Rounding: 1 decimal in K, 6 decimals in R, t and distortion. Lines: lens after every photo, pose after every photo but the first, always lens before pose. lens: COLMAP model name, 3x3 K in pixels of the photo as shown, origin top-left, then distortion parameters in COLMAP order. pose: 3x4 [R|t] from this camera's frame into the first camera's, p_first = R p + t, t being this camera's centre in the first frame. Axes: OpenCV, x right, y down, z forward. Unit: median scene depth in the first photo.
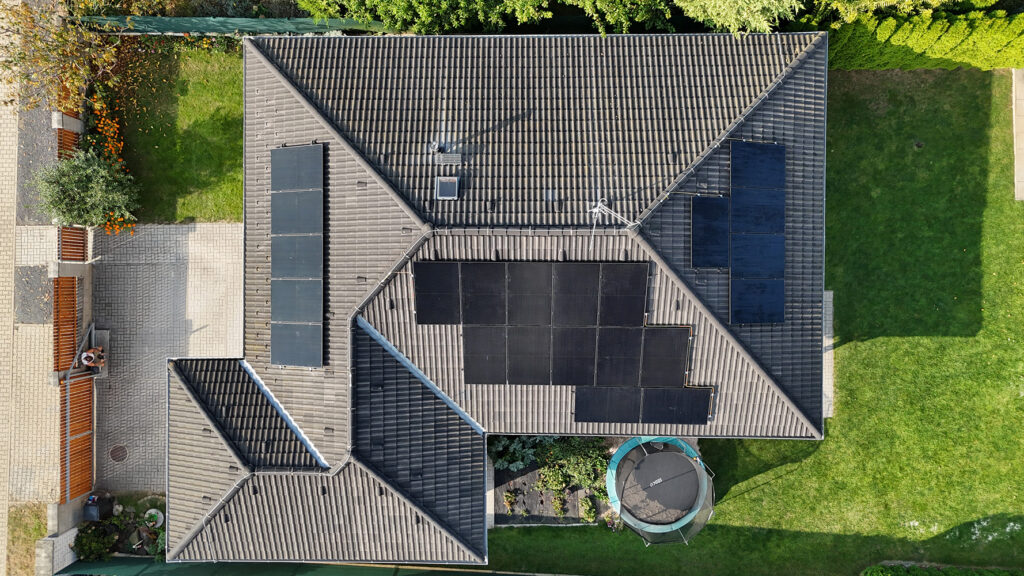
lens RADIAL K [[766.0, 0, 514.9], [0, 766.0, 287.1], [0, 0, 1]] dist [0.048124, -0.033586]
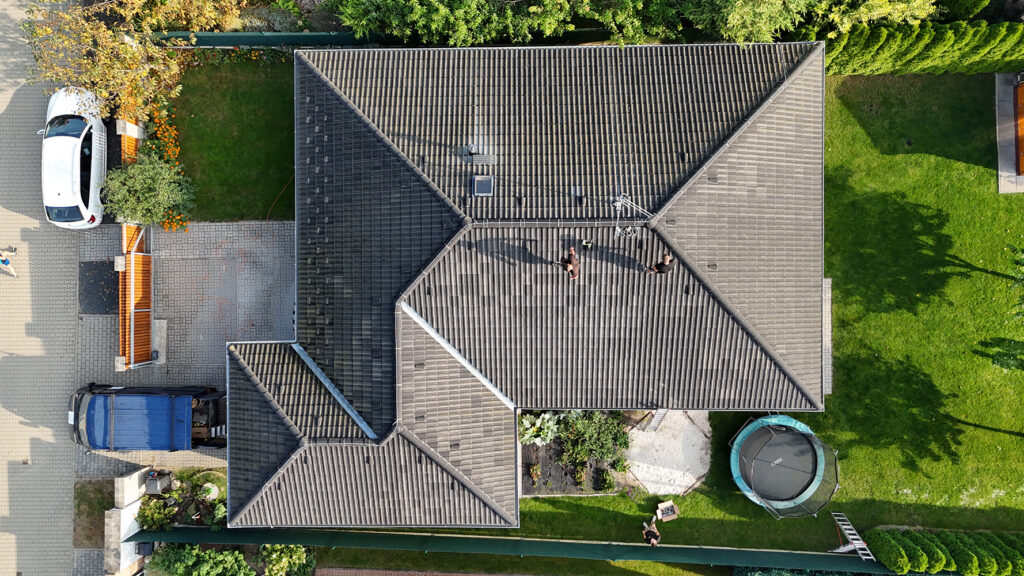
lens RADIAL K [[766.0, 0, 509.2], [0, 766.0, 289.7], [0, 0, 1]] dist [0.048124, -0.033586]
pose [[0.999970, -0.007698, 0.001308, -0.048454], [0.007700, 0.999969, -0.001851, 0.021616], [-0.001294, 0.001861, 0.999997, -0.098027]]
